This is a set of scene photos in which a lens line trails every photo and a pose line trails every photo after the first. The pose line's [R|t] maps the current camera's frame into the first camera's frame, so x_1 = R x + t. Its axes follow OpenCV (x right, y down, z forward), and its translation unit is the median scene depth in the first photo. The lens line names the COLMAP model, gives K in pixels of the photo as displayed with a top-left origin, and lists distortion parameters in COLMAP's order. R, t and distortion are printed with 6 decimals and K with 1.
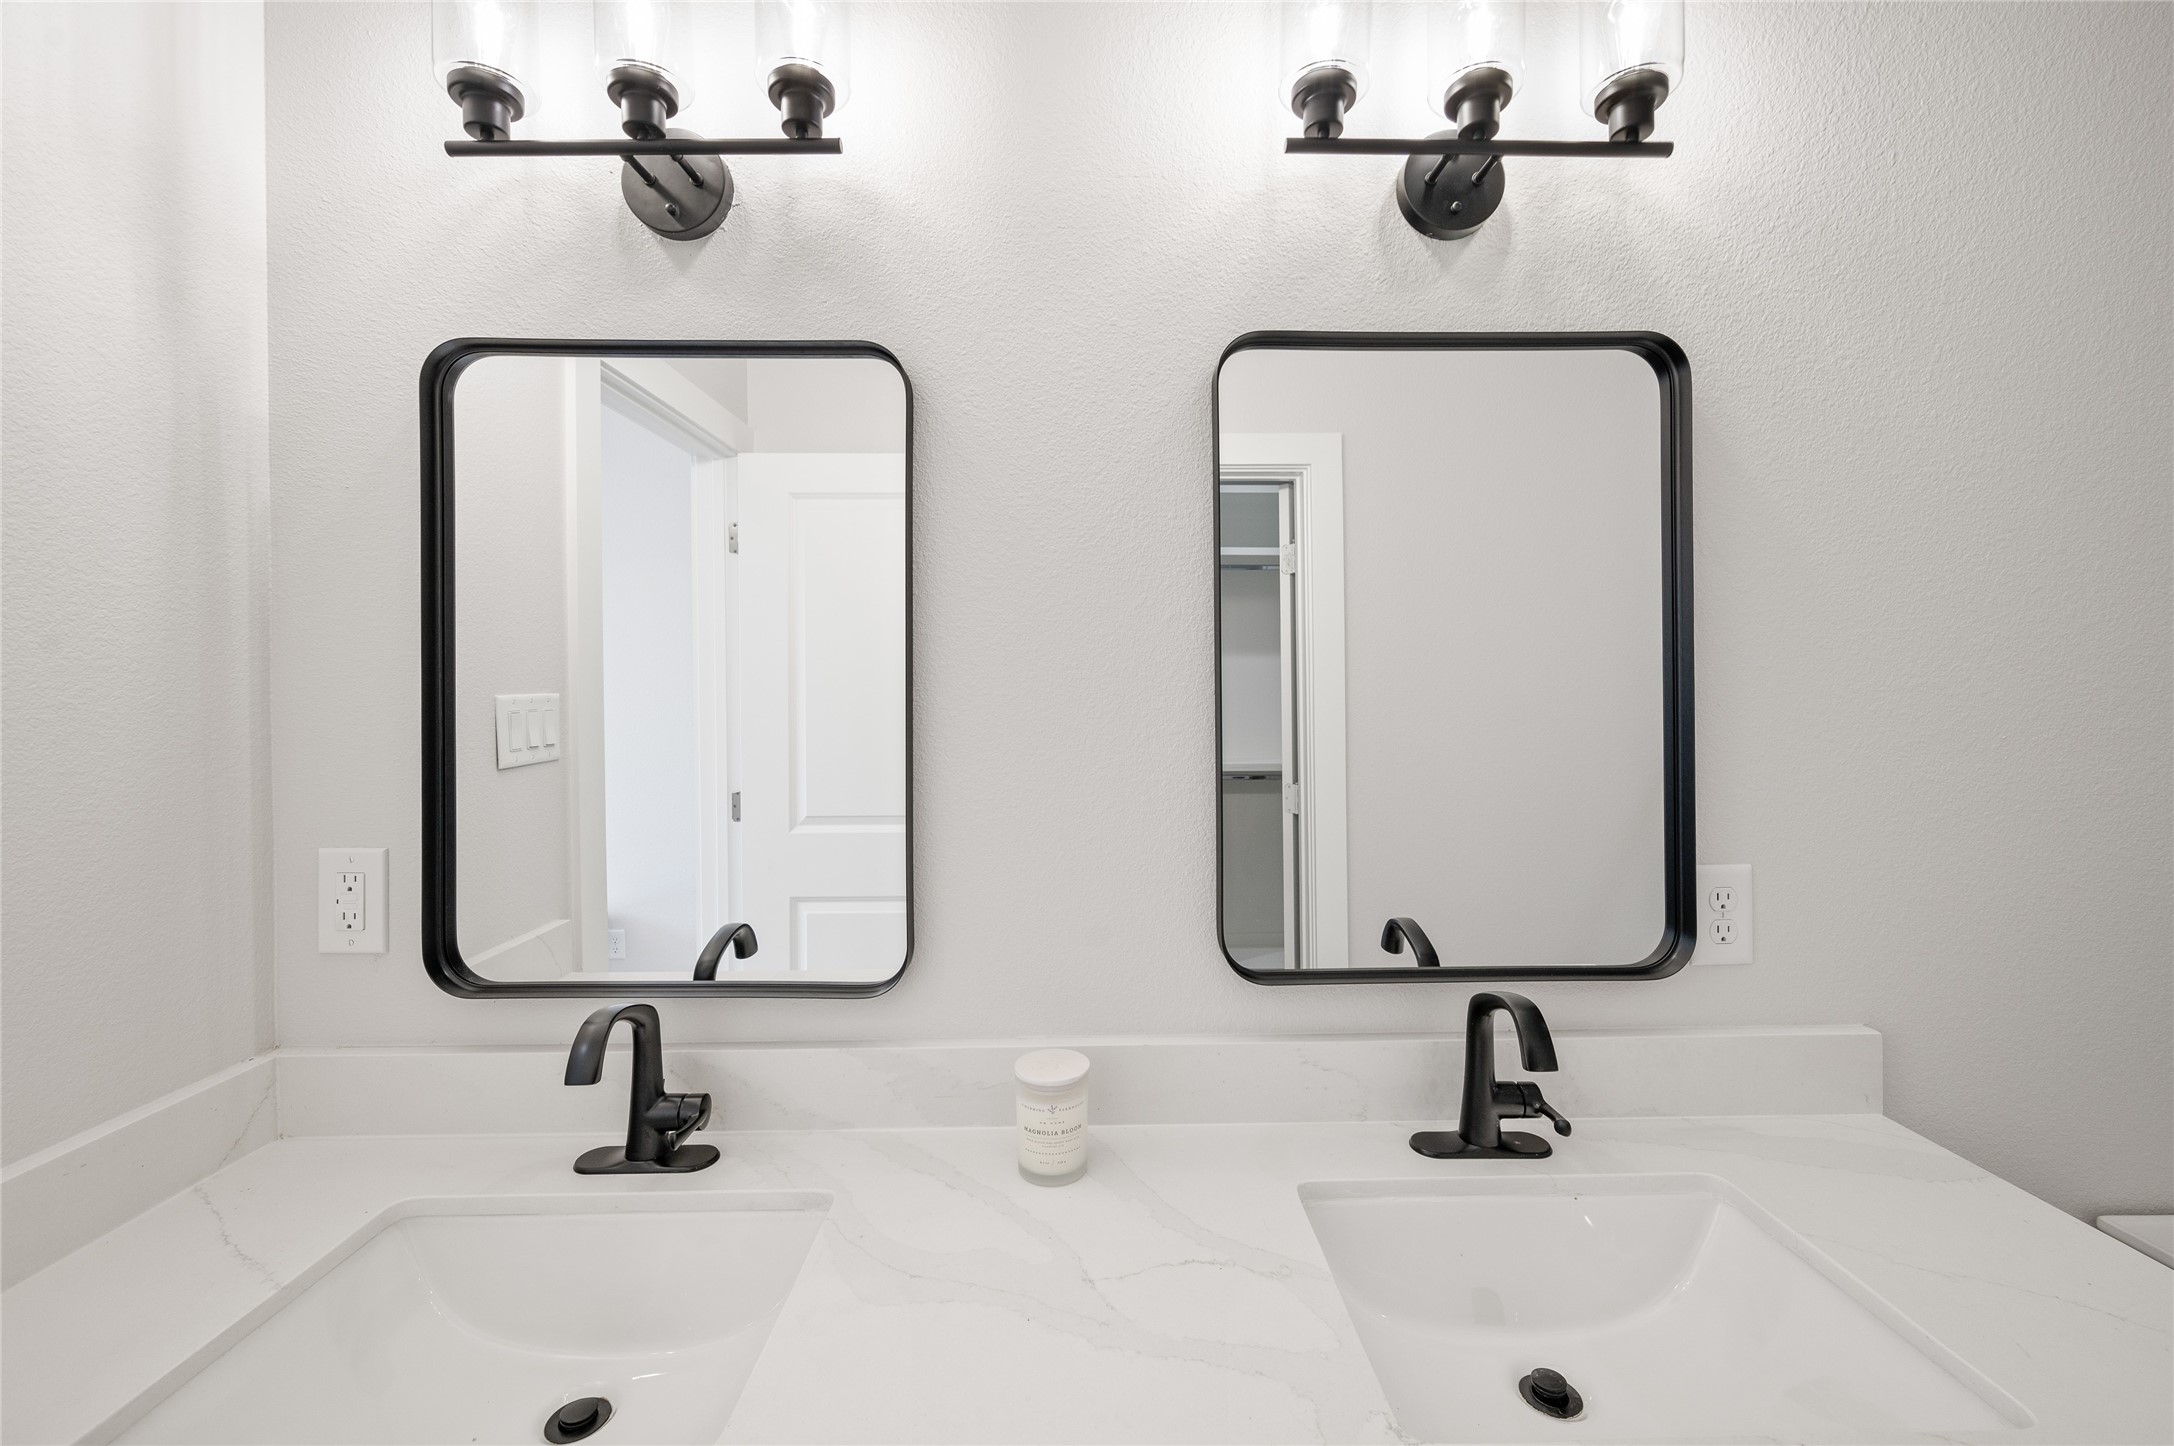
lens RADIAL K [[835.4, 0, 1086.7], [0, 835.4, 706.1], [0, 0, 1]] dist [-0.008941, 0.000407]
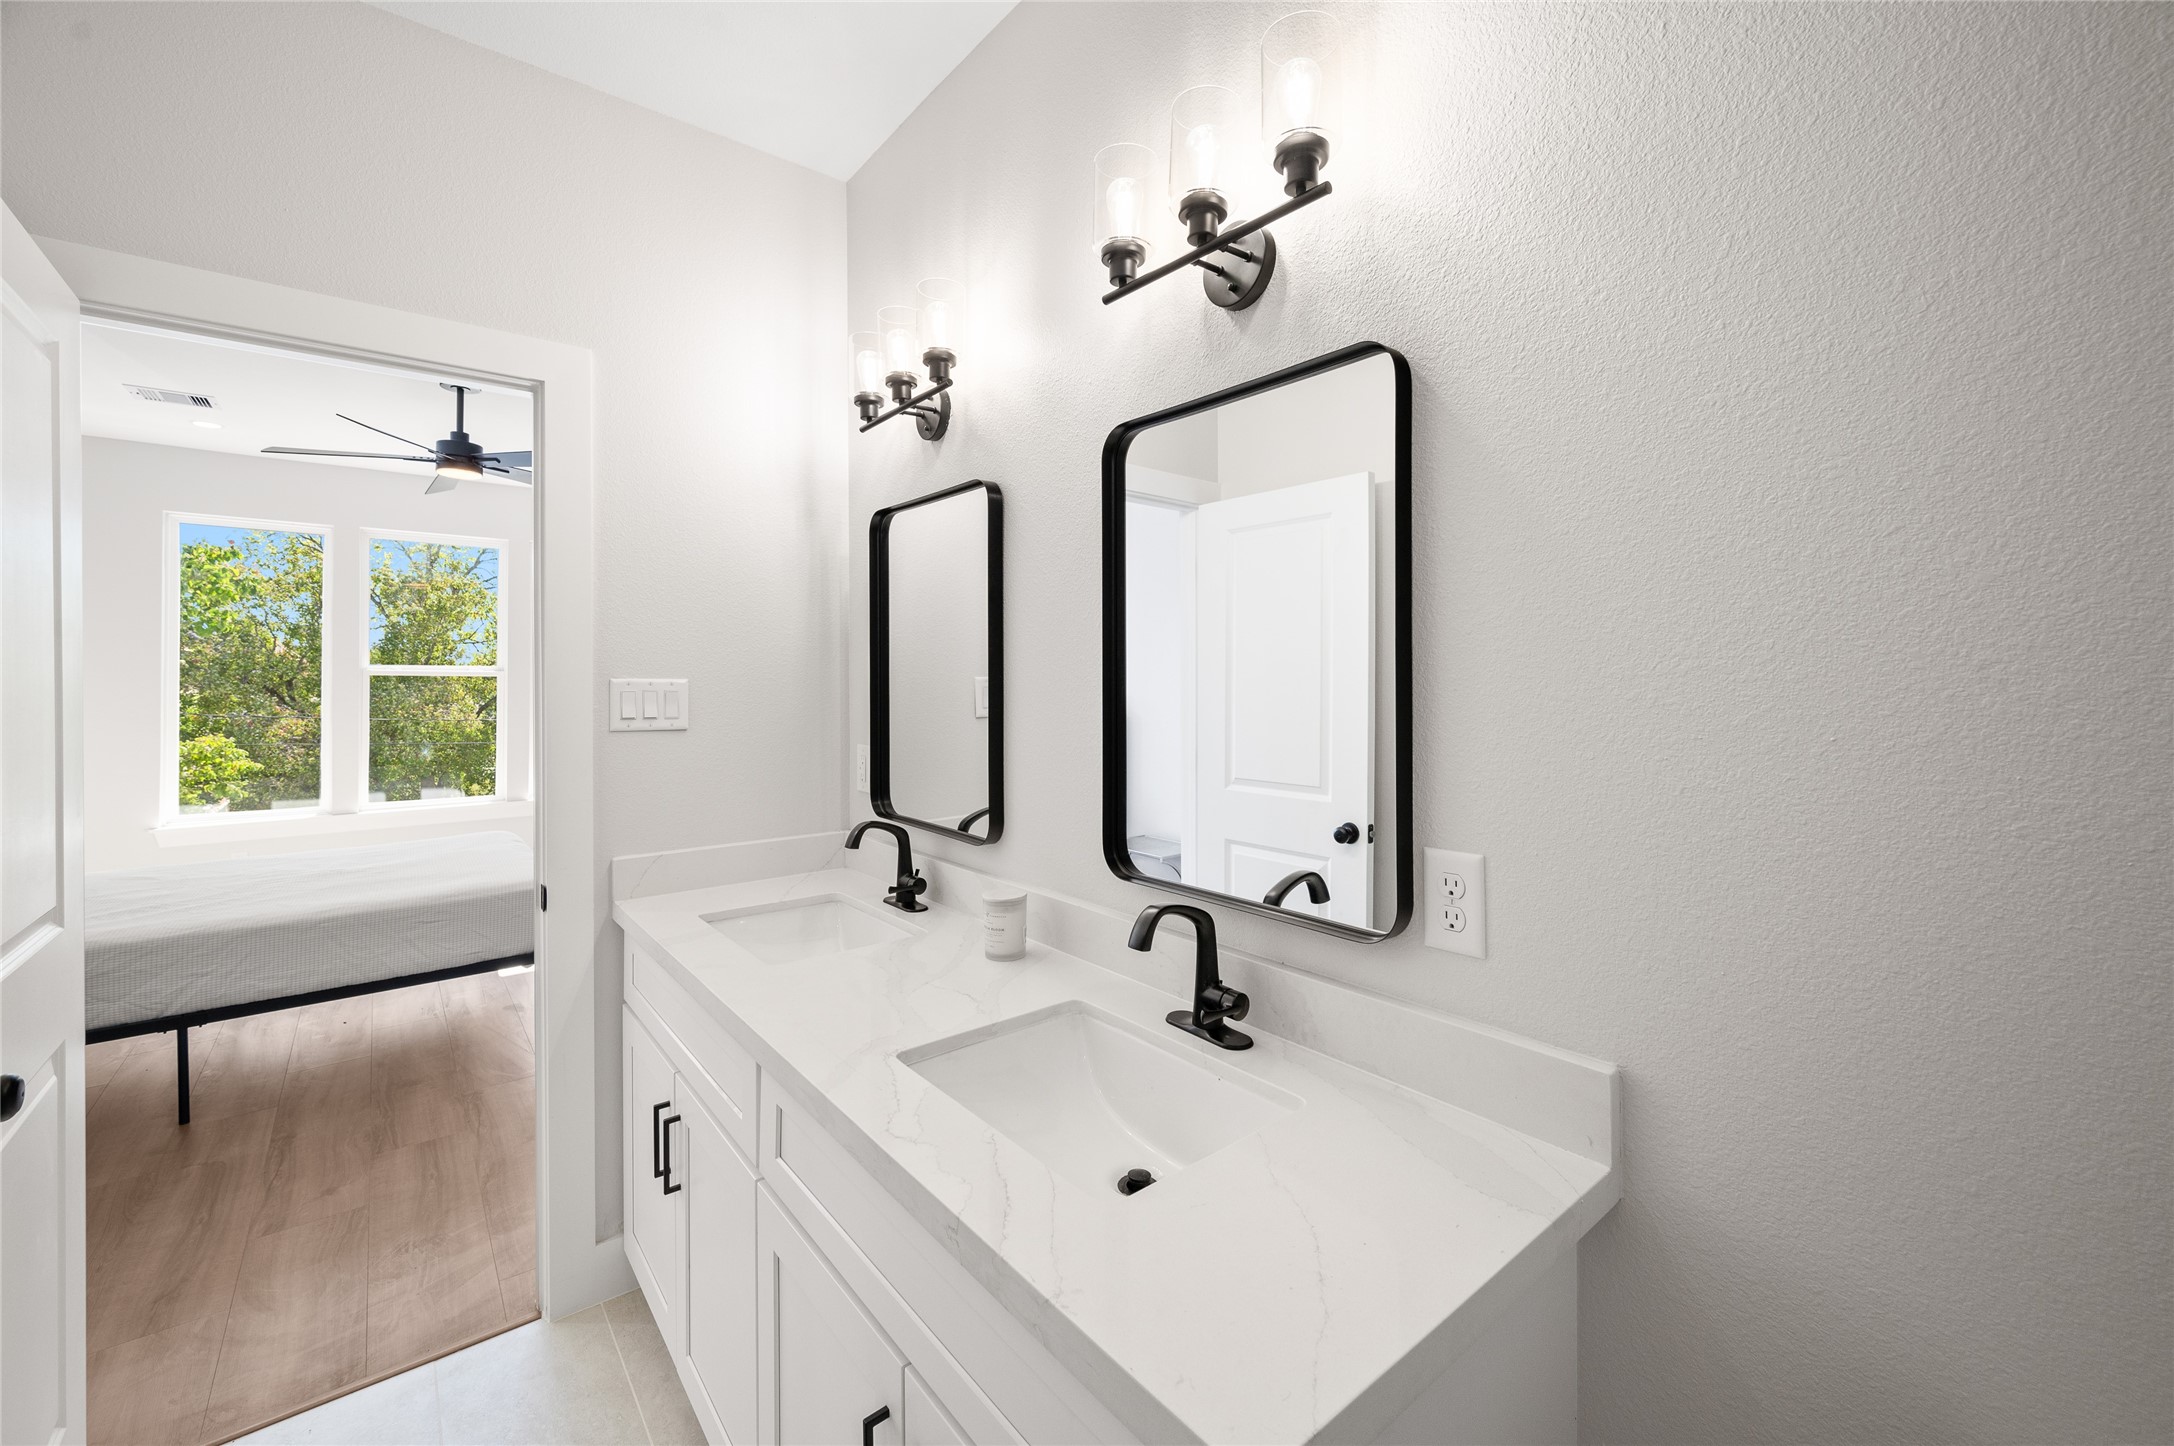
lens RADIAL K [[875.1, 0, 1095.9], [0, 875.1, 679.2], [0, 0, 1]] dist [-0.003314, -0.000062]
pose [[0.631205, 0.008162, -0.775573, 0.449690], [-0.008149, 0.999959, 0.003892, -0.004630], [0.775574, 0.003864, 0.631245, 0.004868]]
